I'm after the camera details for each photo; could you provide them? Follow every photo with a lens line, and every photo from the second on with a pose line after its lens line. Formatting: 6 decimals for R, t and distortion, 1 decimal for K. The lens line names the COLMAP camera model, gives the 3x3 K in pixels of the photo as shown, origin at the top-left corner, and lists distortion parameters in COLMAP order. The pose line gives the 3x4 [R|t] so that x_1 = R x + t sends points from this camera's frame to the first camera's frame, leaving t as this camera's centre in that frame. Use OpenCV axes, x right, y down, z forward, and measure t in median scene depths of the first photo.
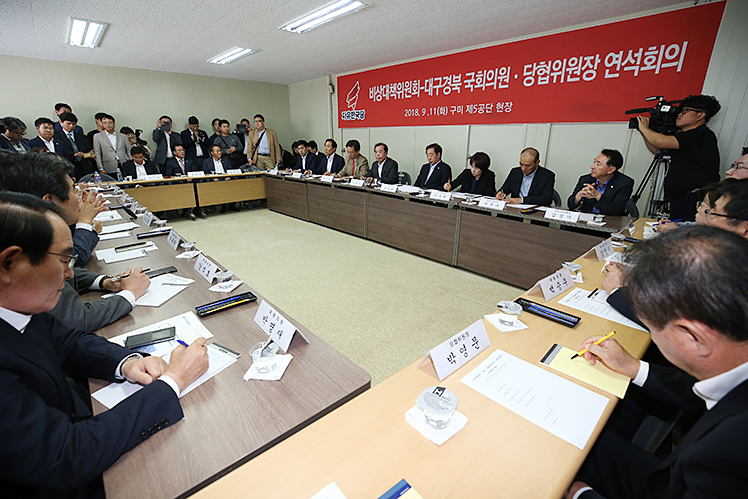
lens RADIAL K [[339.9, 0, 370.6], [0, 339.9, 247.8], [0, 0, 1]] dist [-0.024105, 0.009412]
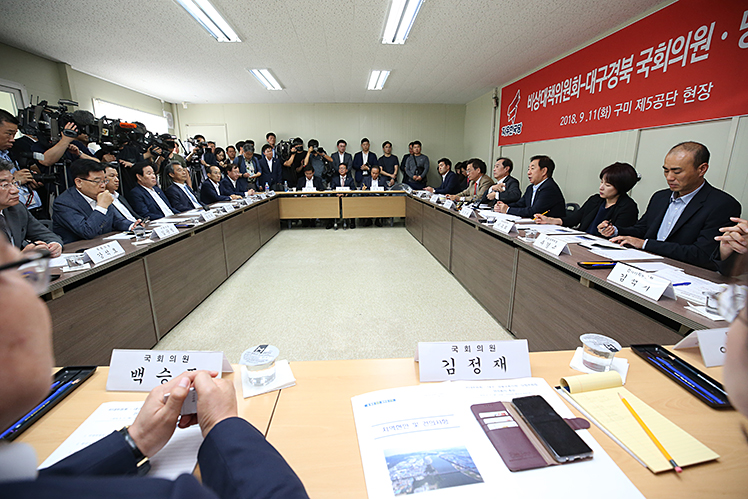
lens RADIAL K [[339.9, 0, 375.2], [0, 339.9, 246.1], [0, 0, 1]] dist [-0.024105, 0.009412]
pose [[0.782217, 0.138381, -0.607443, 0.299307], [-0.186519, 0.982314, -0.016404, -0.036427], [0.594430, 0.126131, 0.794194, 0.206640]]
